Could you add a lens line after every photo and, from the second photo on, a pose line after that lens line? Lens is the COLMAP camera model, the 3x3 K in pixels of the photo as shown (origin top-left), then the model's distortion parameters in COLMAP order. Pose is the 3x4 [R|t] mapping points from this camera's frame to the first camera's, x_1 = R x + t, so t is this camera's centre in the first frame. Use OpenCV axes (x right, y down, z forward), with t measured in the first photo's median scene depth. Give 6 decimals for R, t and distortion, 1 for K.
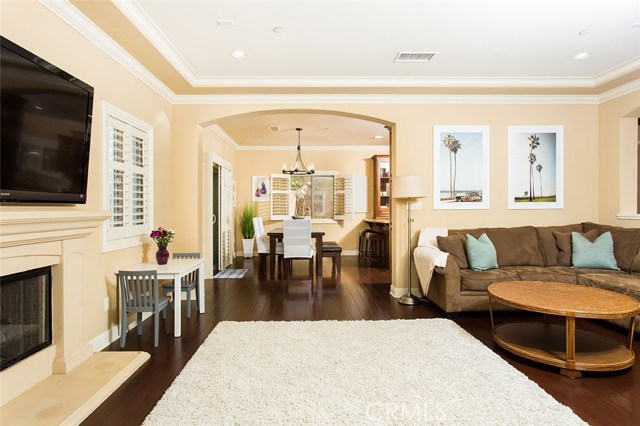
lens RADIAL K [[362.3, 0, 320.2], [0, 362.3, 214.2], [0, 0, 1]] dist [-0.008619, 0.002586]
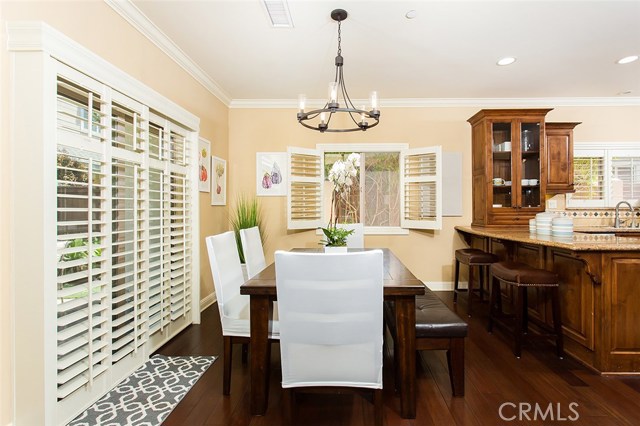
lens RADIAL K [[304.5, 0, 336.8], [0, 304.5, 206.1], [0, 0, 1]] dist [-0.001047, 0.001580]
pose [[0.998602, 0.003733, -0.052732, -0.063381], [-0.004620, 0.999849, -0.016723, -0.021782], [0.052662, 0.016943, 0.998469, 0.969271]]
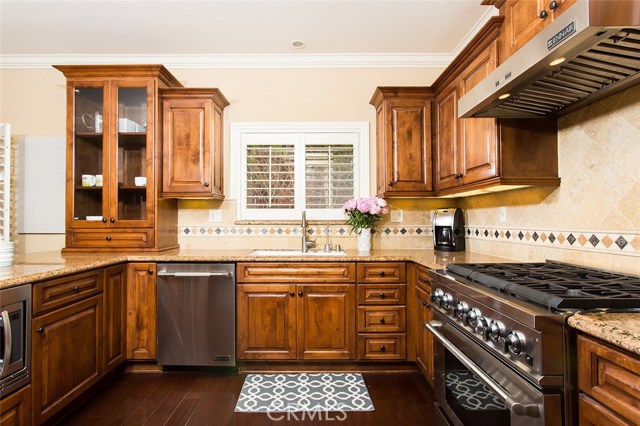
lens RADIAL K [[357.3, 0, 306.8], [0, 357.3, 211.4], [0, 0, 1]] dist [-0.001480, -0.000373]
pose [[0.999664, 0.002694, -0.025783, 0.715543], [-0.003612, 0.999358, -0.035634, -0.029220], [0.025670, 0.035715, 0.999032, 1.212090]]
